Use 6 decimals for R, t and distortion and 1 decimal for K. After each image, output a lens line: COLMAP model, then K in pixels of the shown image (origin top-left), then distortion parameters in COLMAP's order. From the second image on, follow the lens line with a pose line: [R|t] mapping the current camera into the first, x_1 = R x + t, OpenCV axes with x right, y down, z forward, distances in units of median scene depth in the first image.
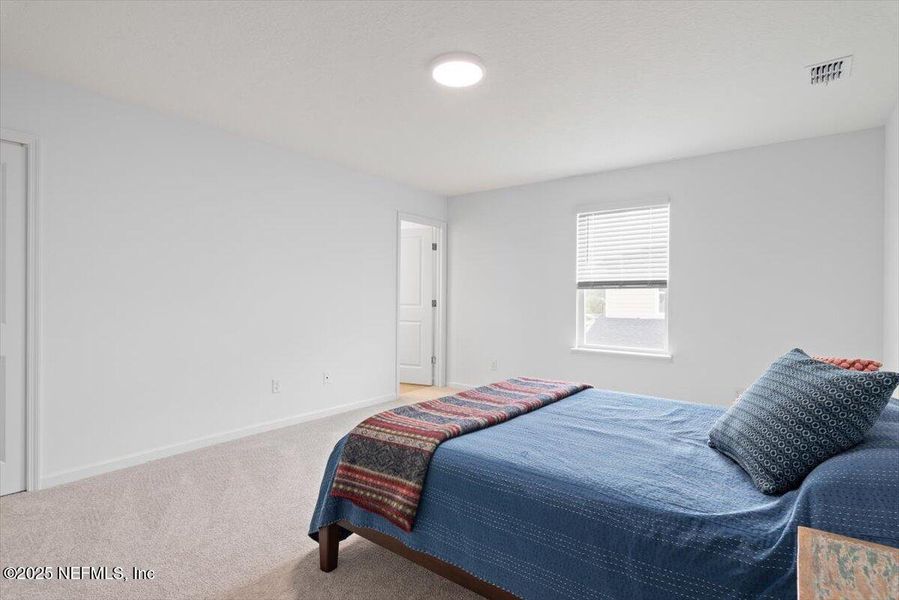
lens RADIAL K [[461.1, 0, 449.5], [0, 461.1, 300.0], [0, 0, 1]] dist [-0.001076, -0.000695]
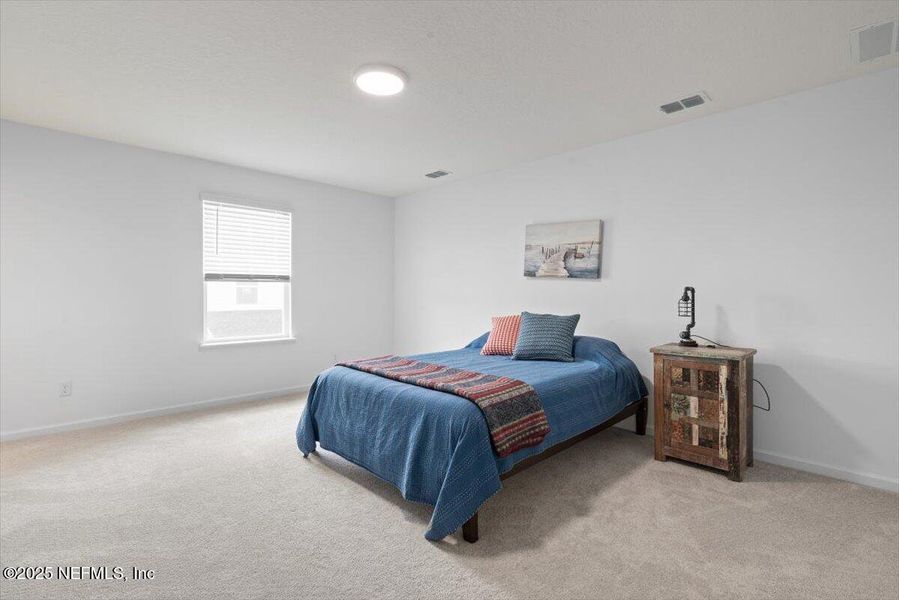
lens RADIAL K [[442.5, 0, 448.1], [0, 442.5, 294.7], [0, 0, 1]] dist [0.002250, 0.000197]
pose [[0.098736, -0.010300, 0.995060, -0.628913], [0.005075, 0.999939, 0.009846, -0.002489], [-0.995101, 0.004078, 0.098782, 0.462560]]
